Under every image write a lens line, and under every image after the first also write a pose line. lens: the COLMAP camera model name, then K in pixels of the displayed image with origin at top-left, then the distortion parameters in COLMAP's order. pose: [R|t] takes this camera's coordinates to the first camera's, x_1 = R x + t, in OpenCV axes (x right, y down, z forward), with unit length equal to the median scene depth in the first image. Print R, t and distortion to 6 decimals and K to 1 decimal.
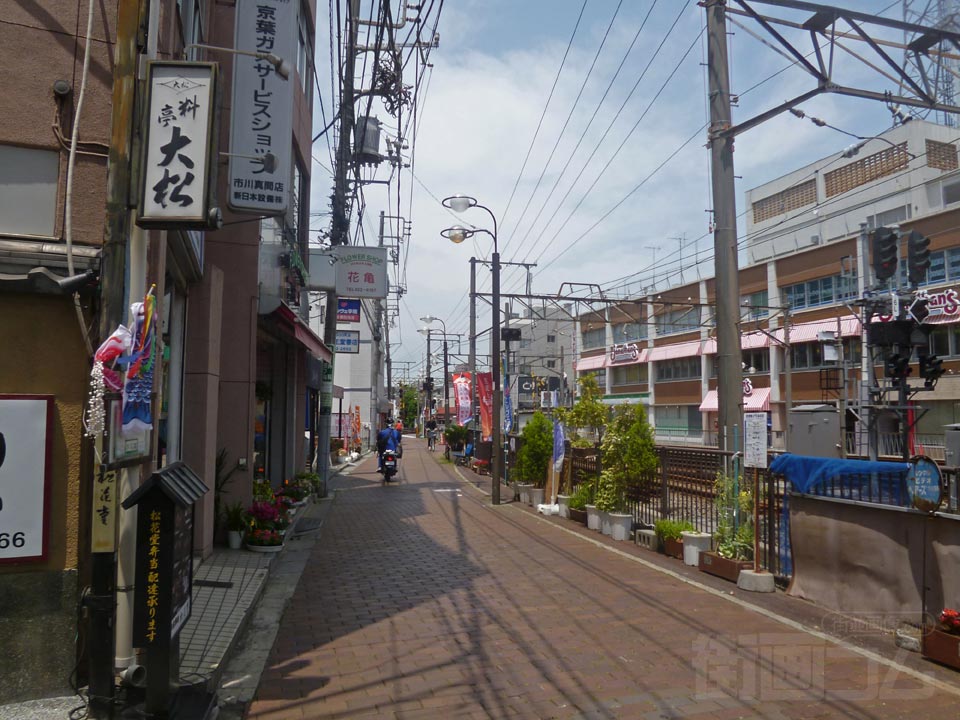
lens RADIAL K [[726.4, 0, 480.3], [0, 726.4, 402.1], [0, 0, 1]] dist [-0.048096, 0.003602]
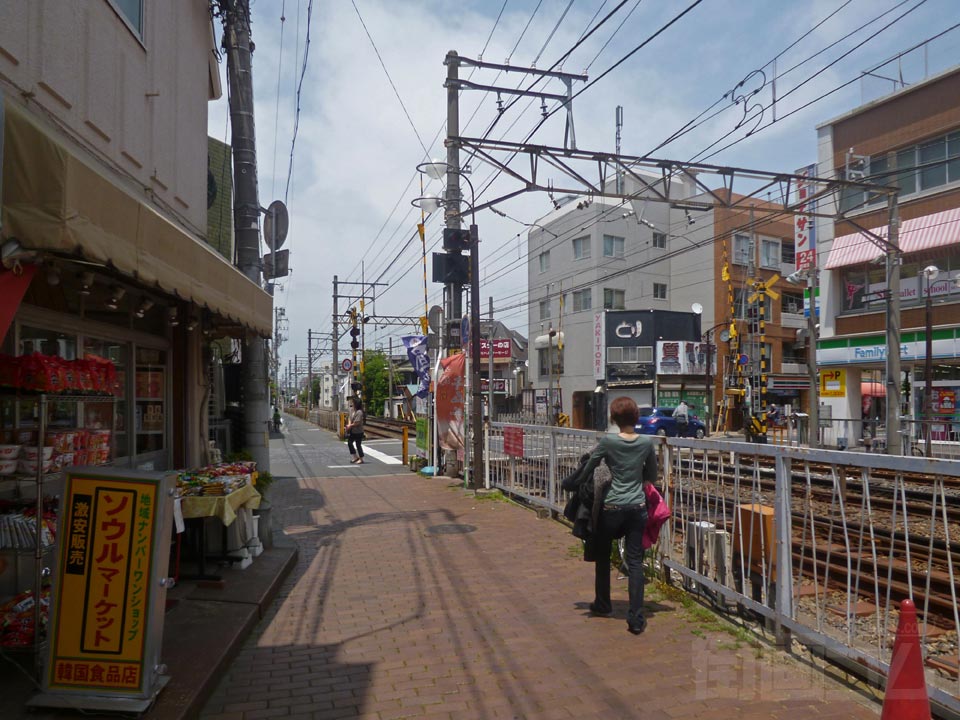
lens RADIAL K [[726.4, 0, 480.3], [0, 726.4, 402.1], [0, 0, 1]] dist [-0.048096, 0.003602]
pose [[0.998944, -0.013593, 0.043883, -0.072735], [0.012536, 0.999627, 0.024278, 0.017213], [-0.044196, -0.023702, 0.998742, 0.743065]]
